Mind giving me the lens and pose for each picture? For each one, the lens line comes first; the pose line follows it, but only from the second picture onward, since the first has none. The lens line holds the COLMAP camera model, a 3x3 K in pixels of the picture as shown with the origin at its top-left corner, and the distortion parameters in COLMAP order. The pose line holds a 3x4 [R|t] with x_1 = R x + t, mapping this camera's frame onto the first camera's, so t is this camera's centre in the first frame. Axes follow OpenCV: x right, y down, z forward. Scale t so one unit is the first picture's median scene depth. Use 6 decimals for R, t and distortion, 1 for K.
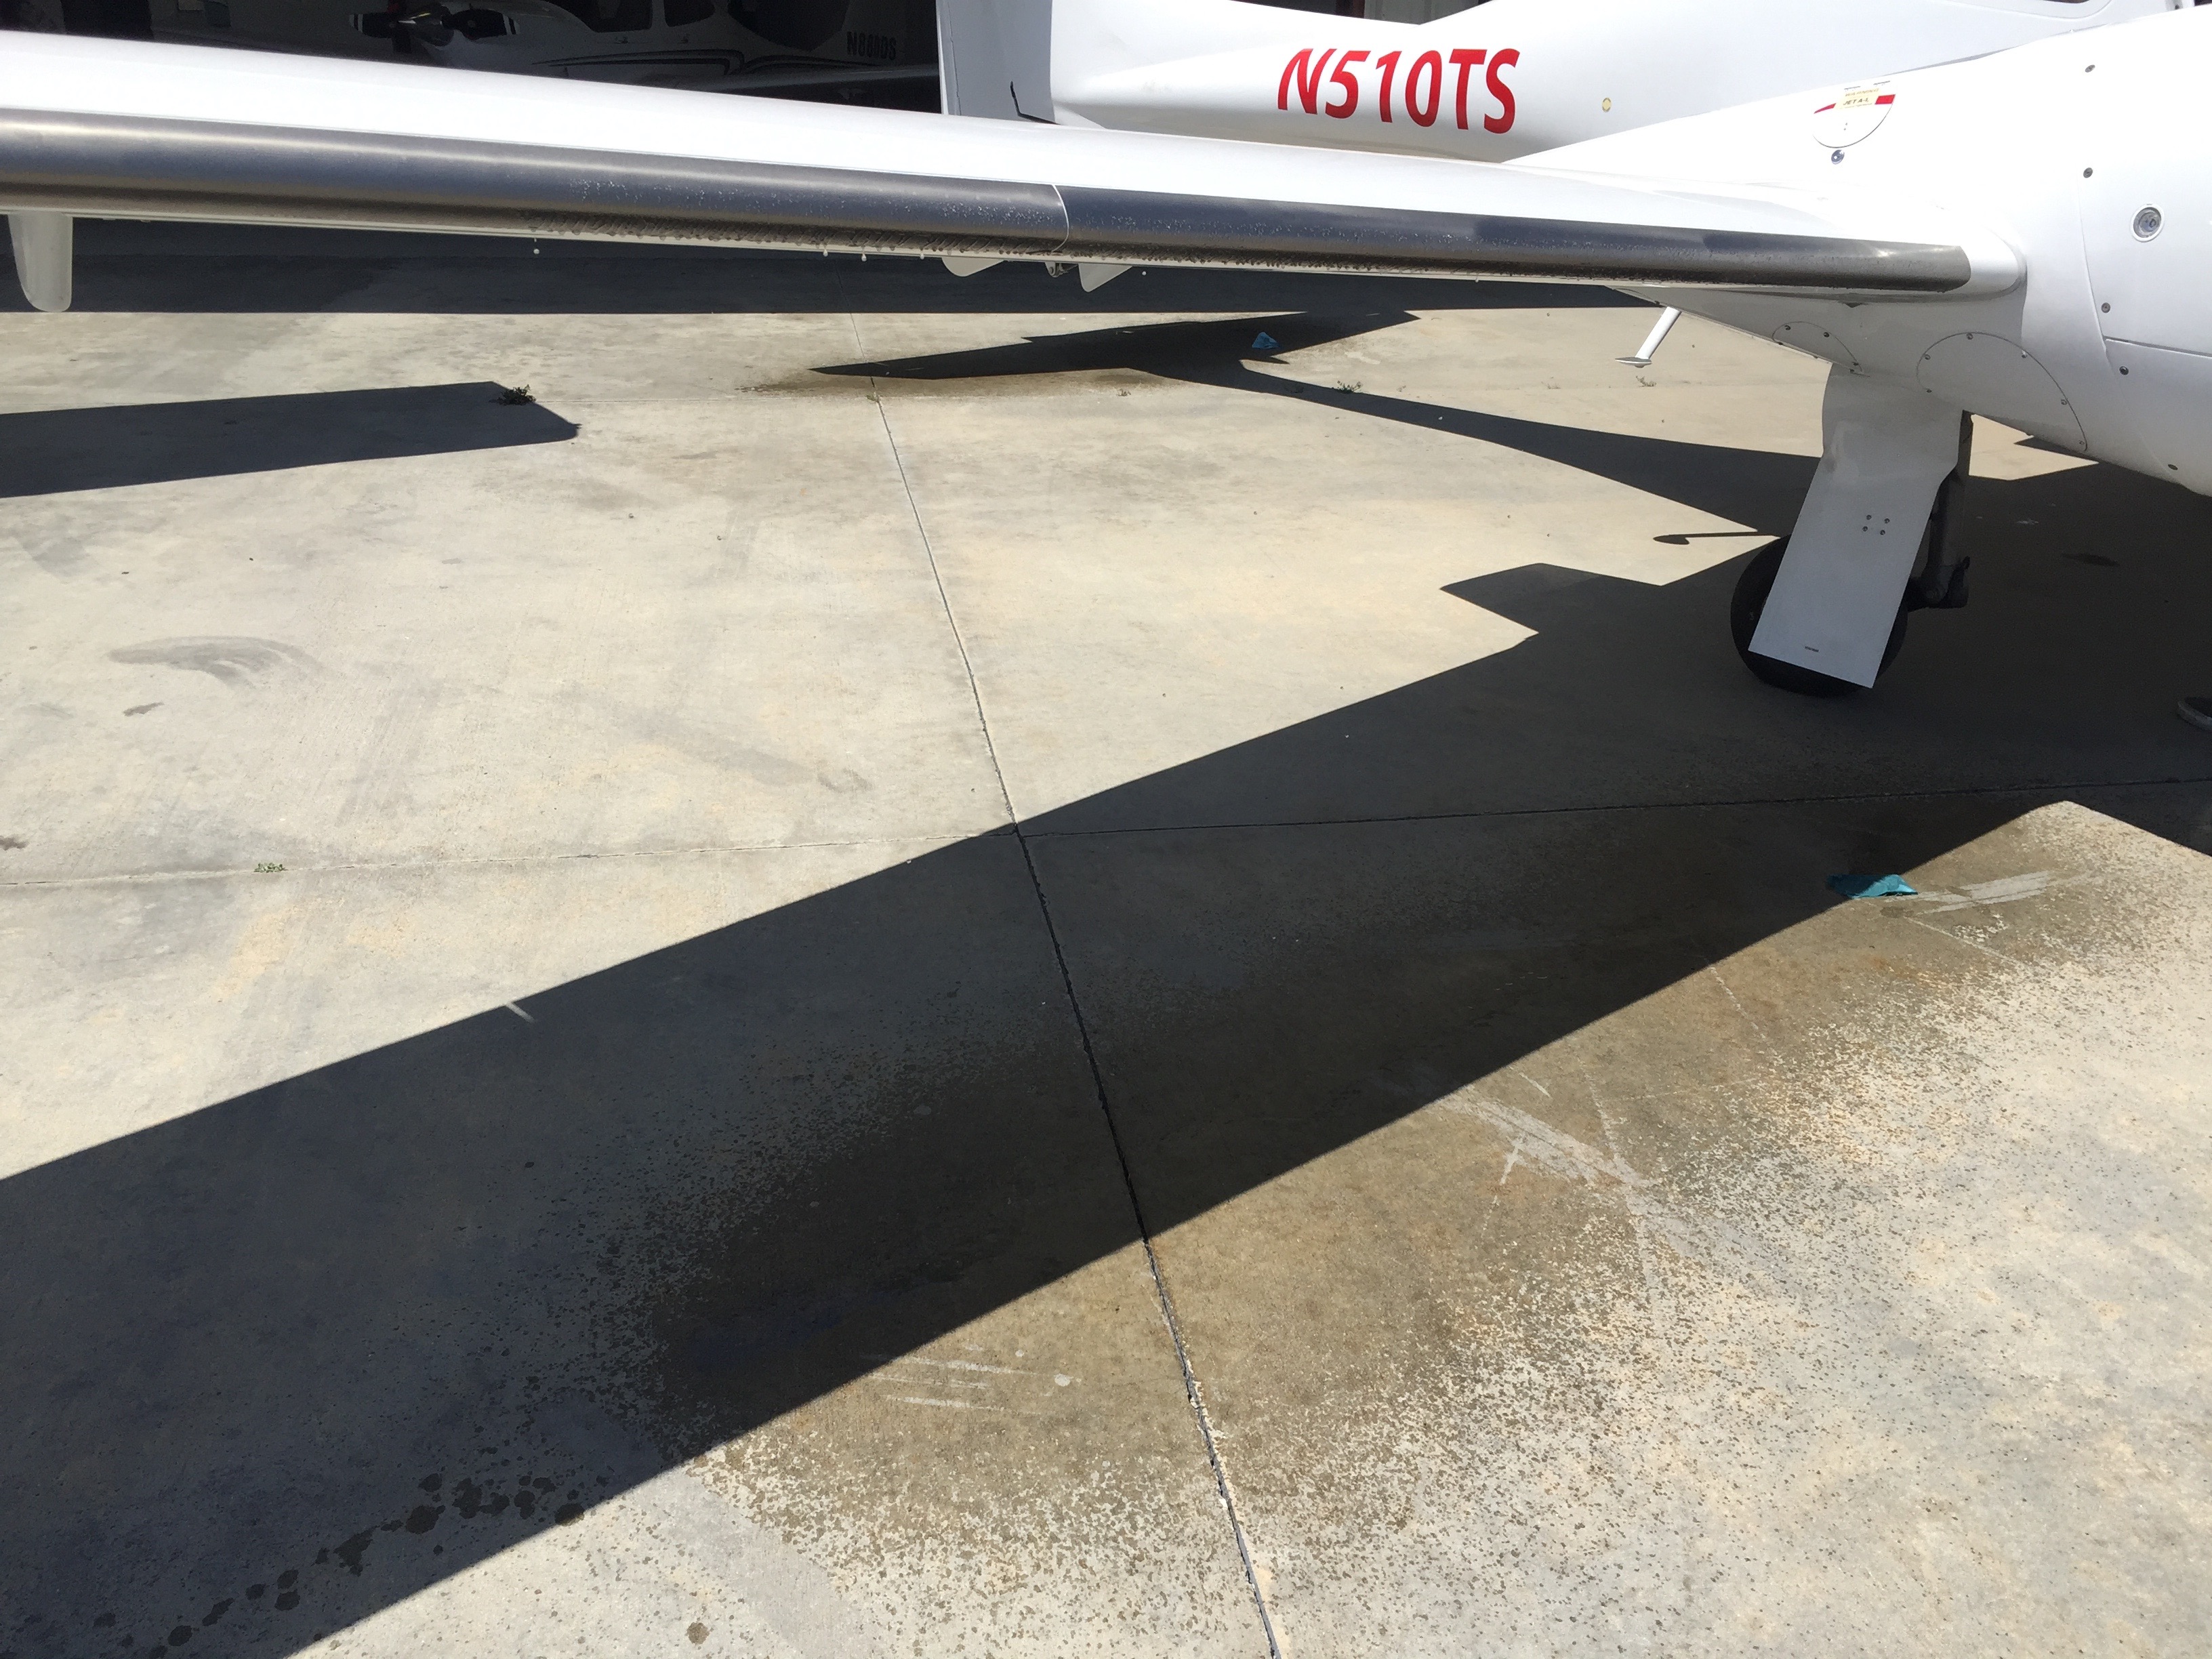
lens RADIAL K [[1853.6, 0, 1106.7], [0, 1853.6, 782.2], [0, 0, 1]] dist [0.084549, -0.099637]
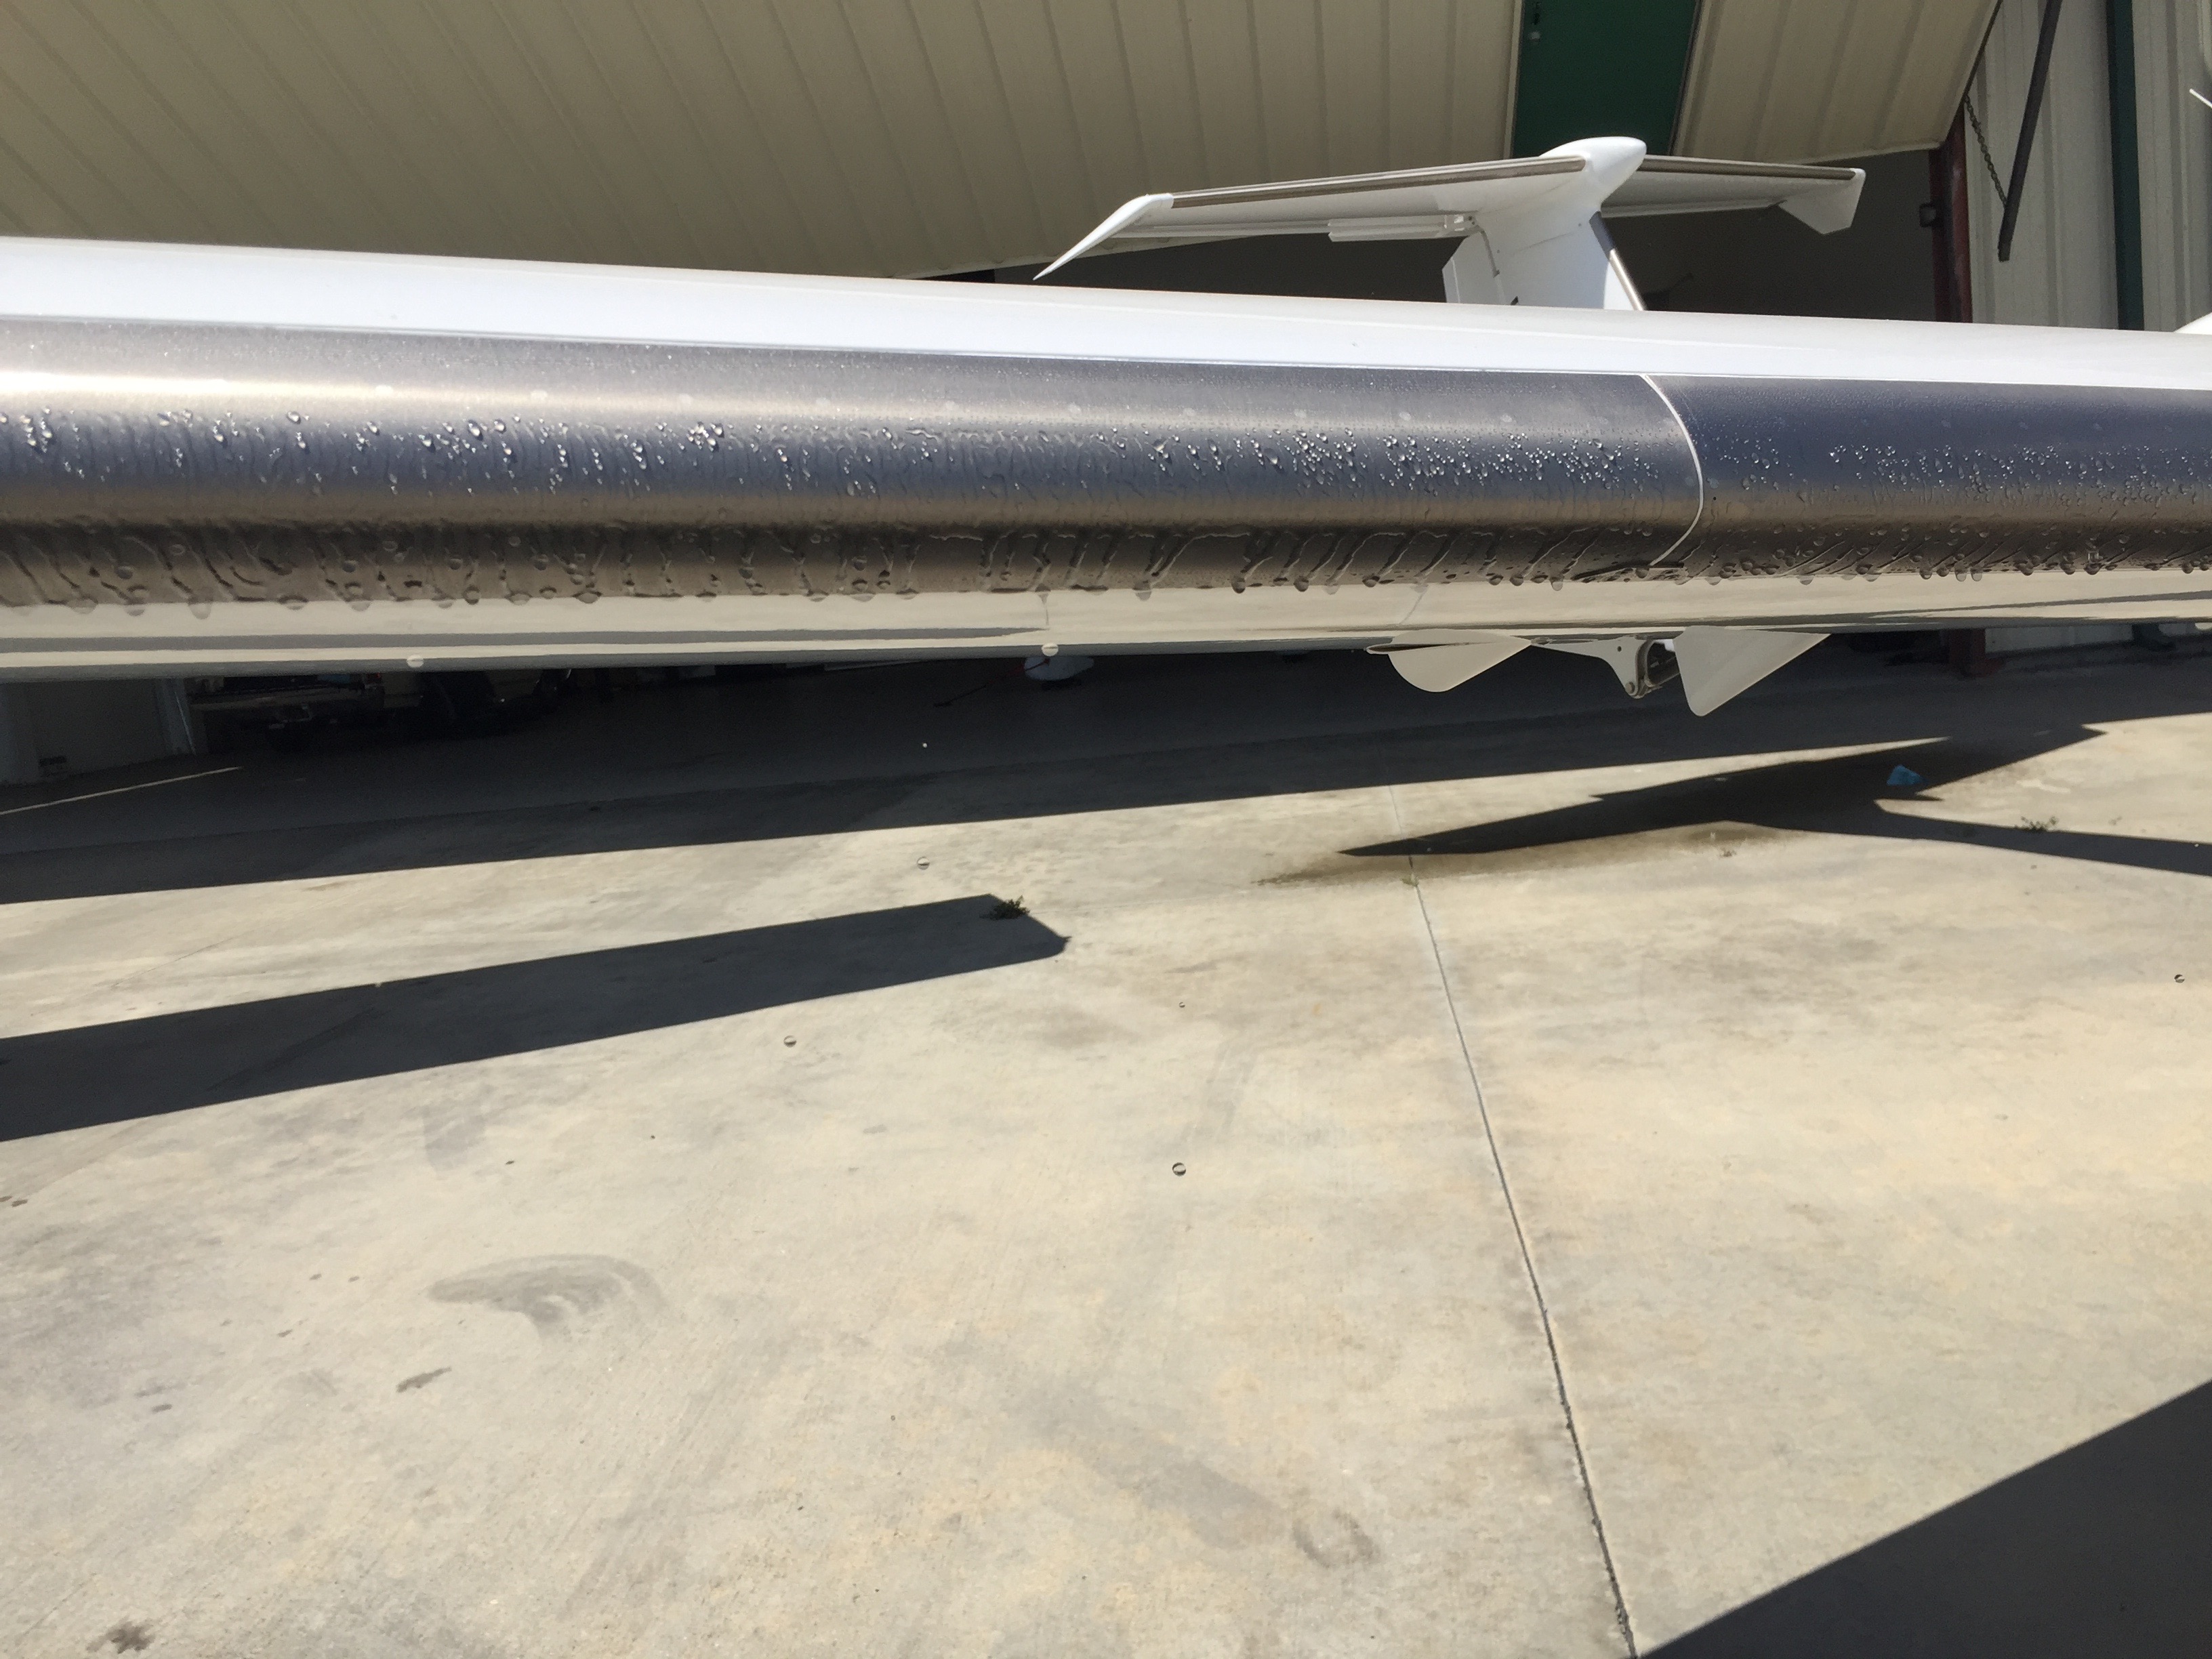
lens RADIAL K [[1860.9, 0, 1172.0], [0, 1860.9, 823.6], [0, 0, 1]] dist [0.033604, -0.005265]
pose [[0.961957, -0.075683, -0.262509, -0.010563], [0.014828, 0.973910, -0.226450, -0.057219], [0.272799, 0.213943, 0.937981, 0.238803]]
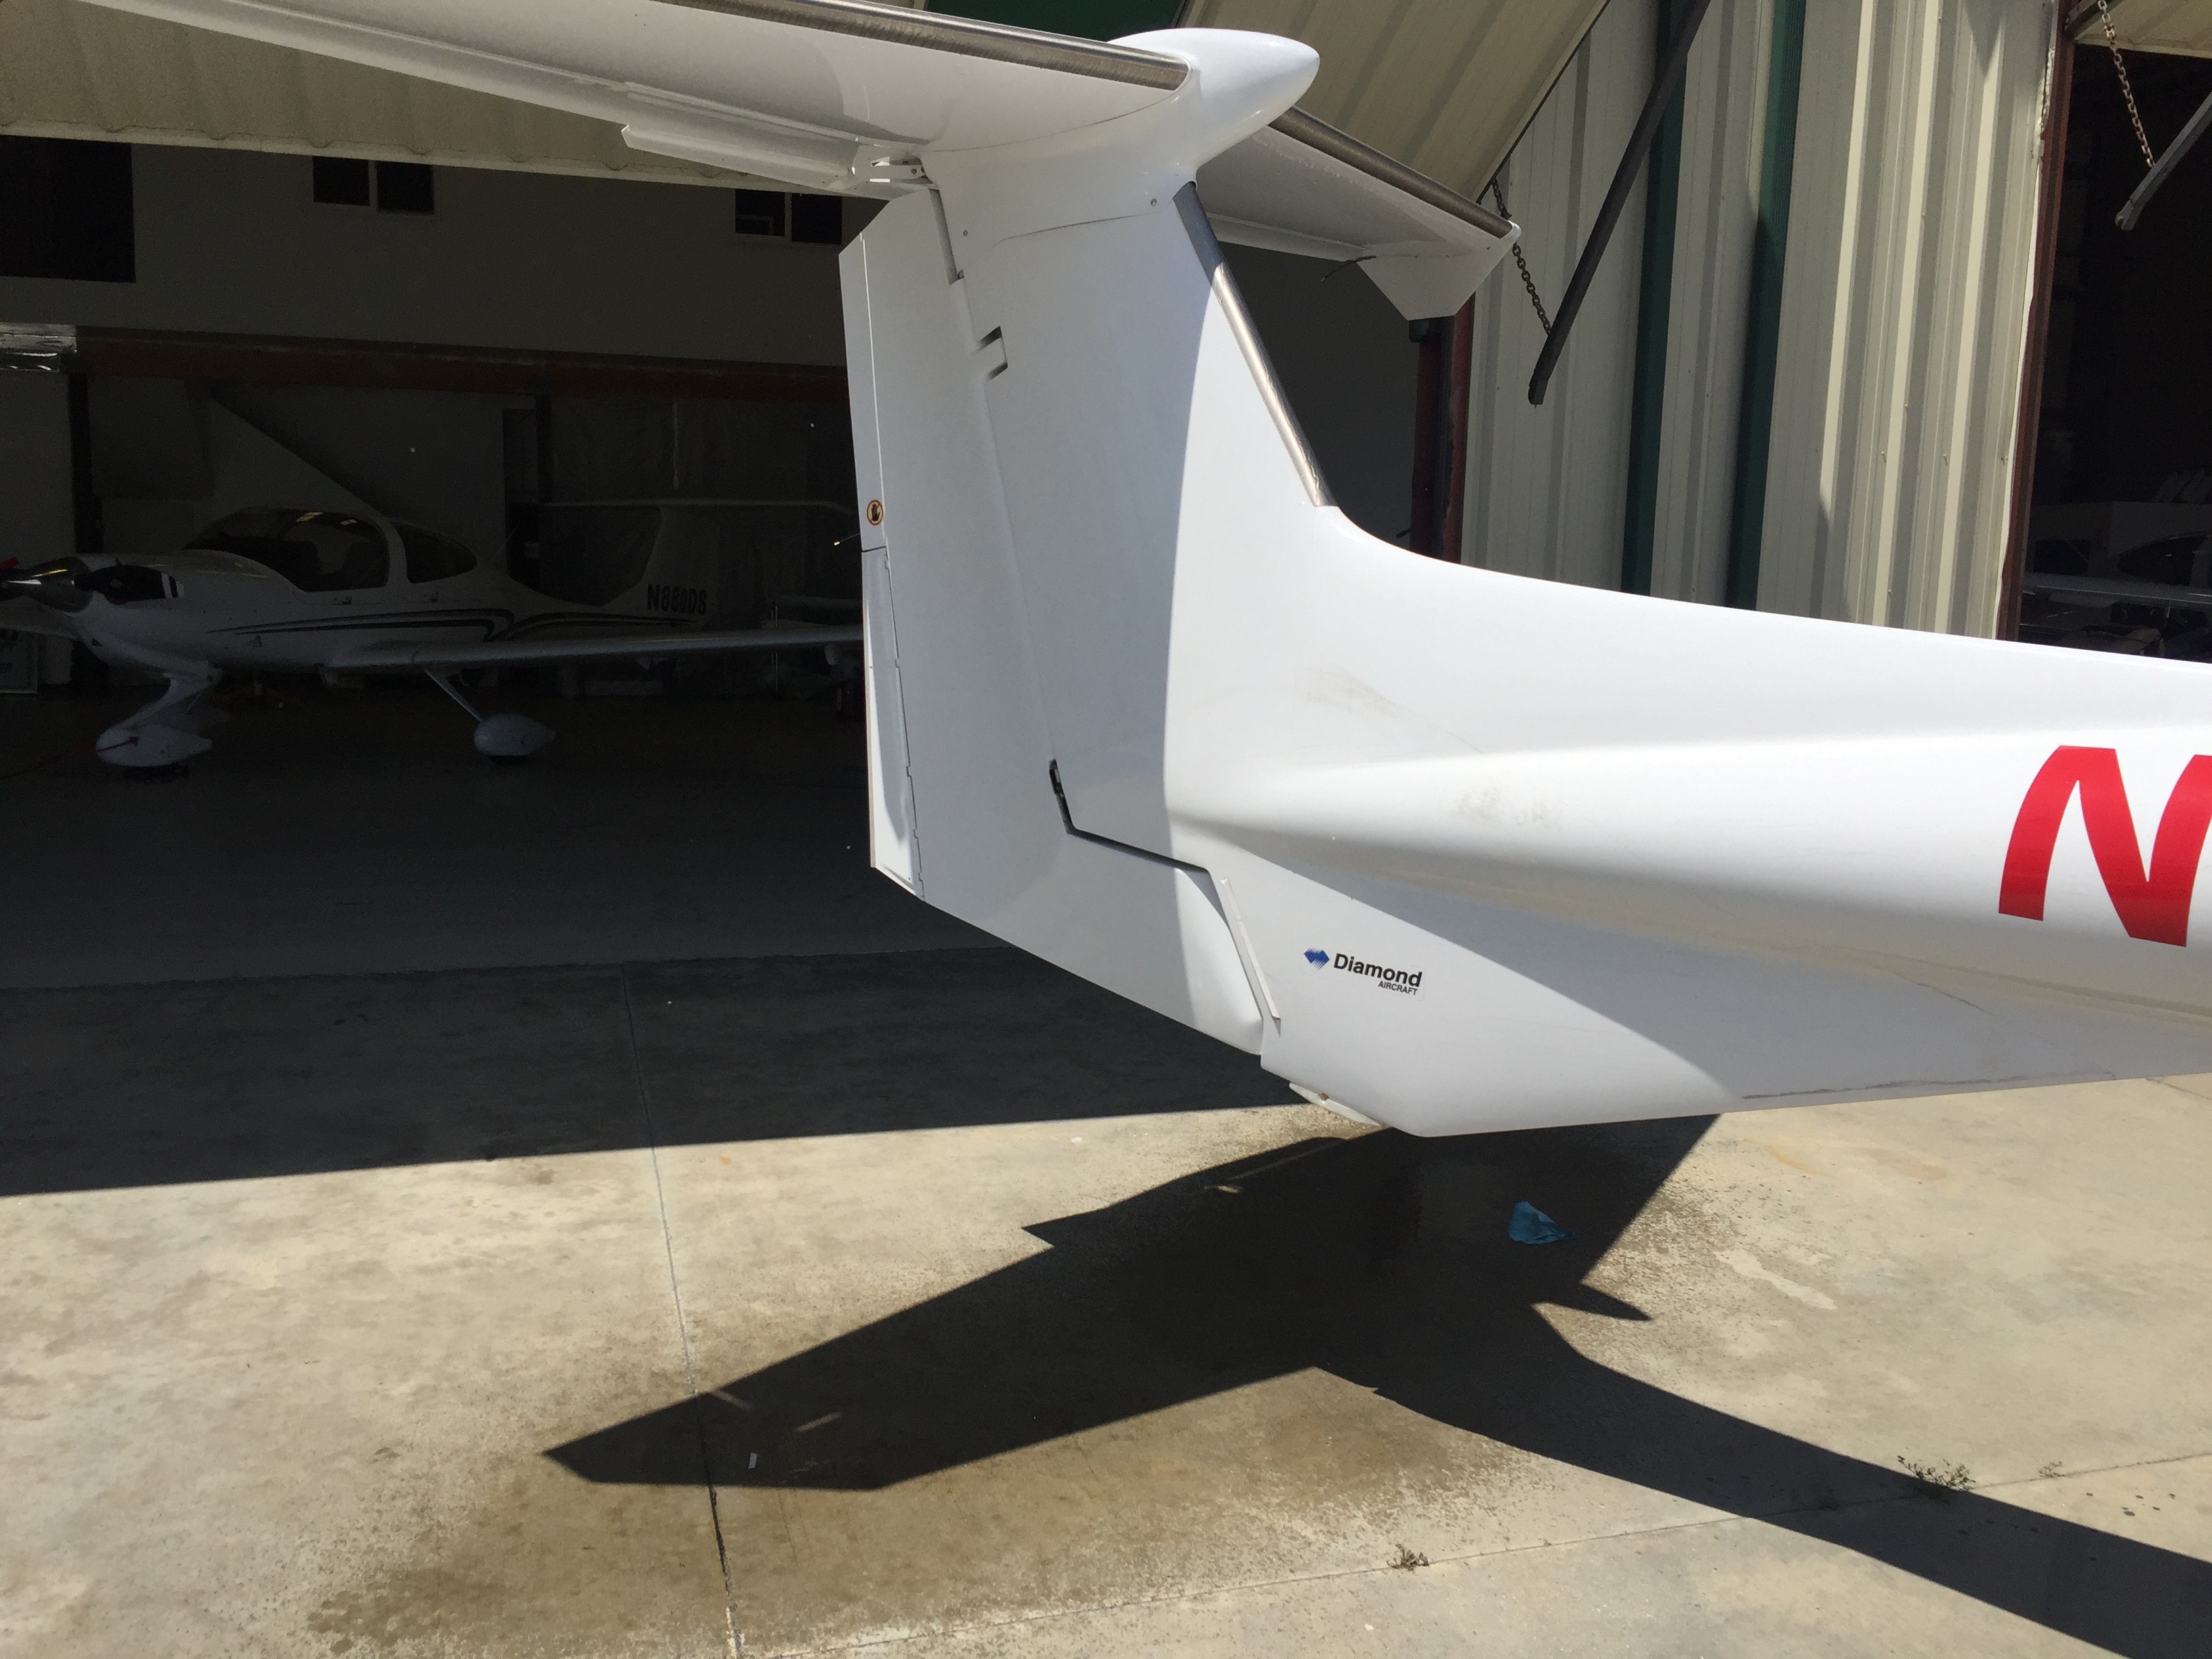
lens RADIAL K [[1860.9, 0, 1172.0], [0, 1860.9, 823.6], [0, 0, 1]] dist [0.033604, -0.005265]
pose [[0.989446, -0.017841, 0.143801, -0.112922], [0.052328, 0.969417, -0.239775, -0.336017], [-0.135126, 0.244769, 0.960119, 0.772035]]
